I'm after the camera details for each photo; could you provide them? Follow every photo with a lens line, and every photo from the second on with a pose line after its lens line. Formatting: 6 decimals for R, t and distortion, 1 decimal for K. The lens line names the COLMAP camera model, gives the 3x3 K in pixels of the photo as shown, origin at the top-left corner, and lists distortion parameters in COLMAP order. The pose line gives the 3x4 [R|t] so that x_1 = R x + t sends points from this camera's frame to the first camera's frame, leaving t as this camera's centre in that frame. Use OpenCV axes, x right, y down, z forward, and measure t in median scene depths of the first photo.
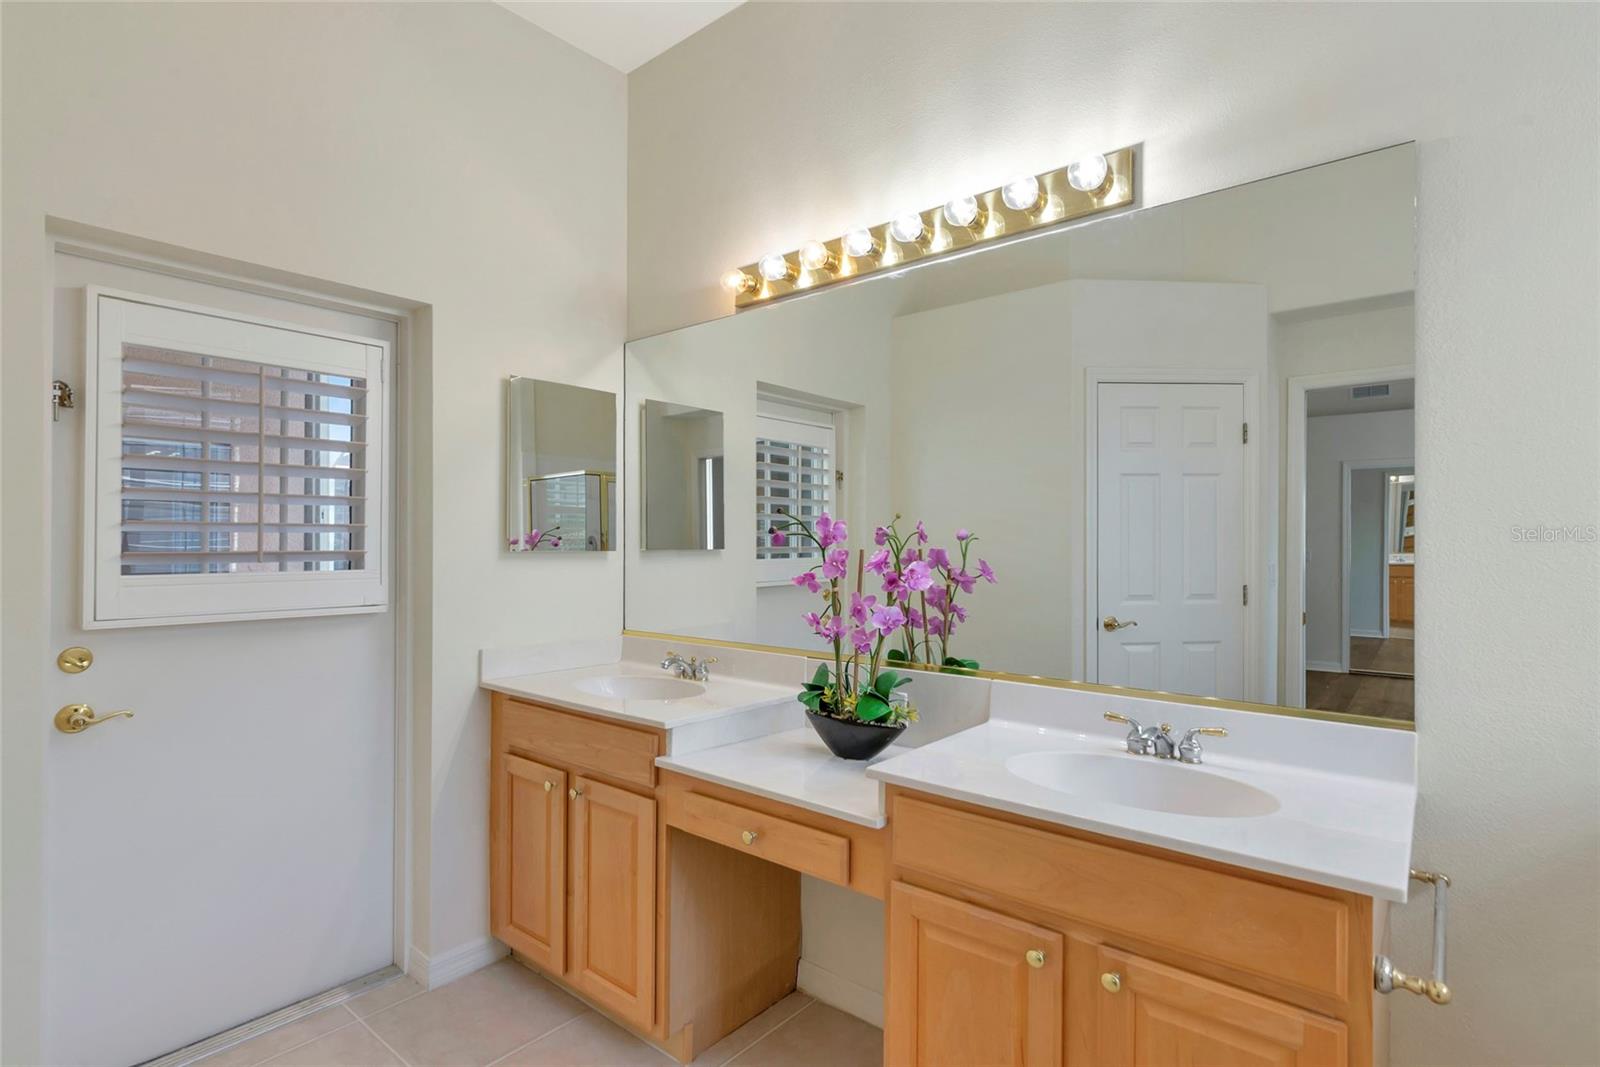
lens RADIAL K [[774.0, 0, 804.6], [0, 774.0, 540.7], [0, 0, 1]] dist [-0.003006, -0.000427]
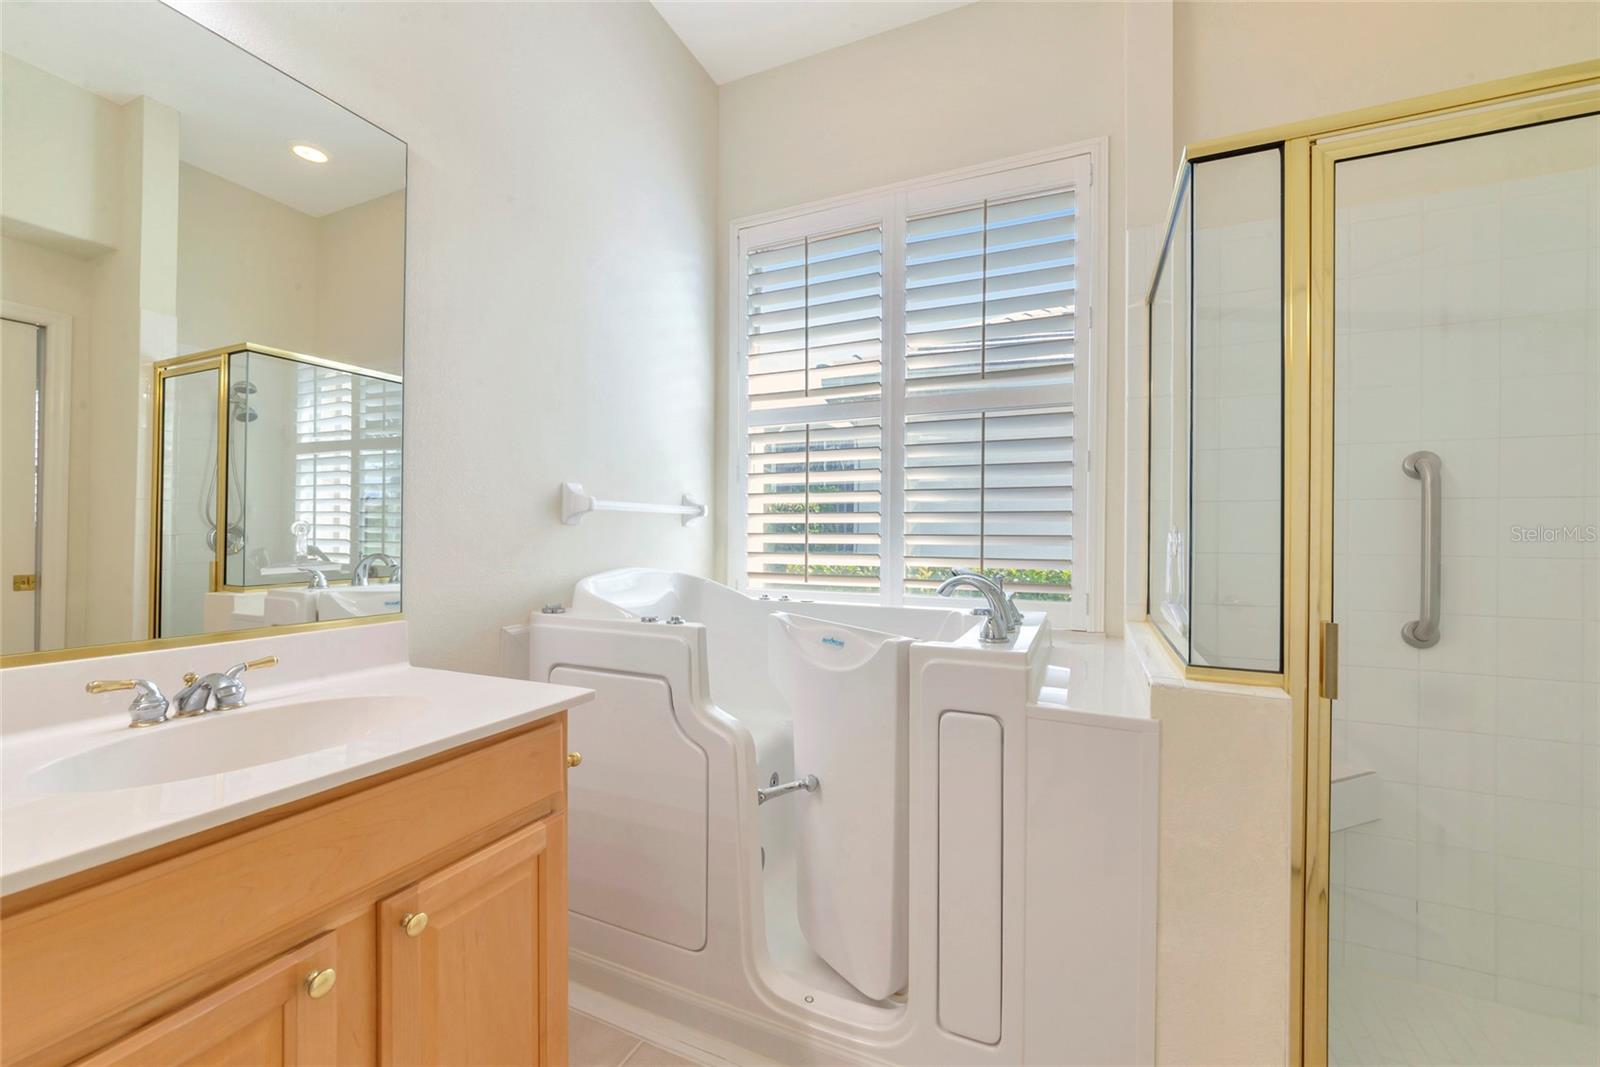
lens RADIAL K [[645.0, 0, 803.3], [0, 645.0, 533.3], [0, 0, 1]] dist [0.001534, 0.000122]
pose [[-0.274660, 0.000559, 0.961541, -0.352647], [-0.009324, 0.999951, -0.003244, 0.100812], [-0.961496, -0.009857, -0.274641, 0.637128]]
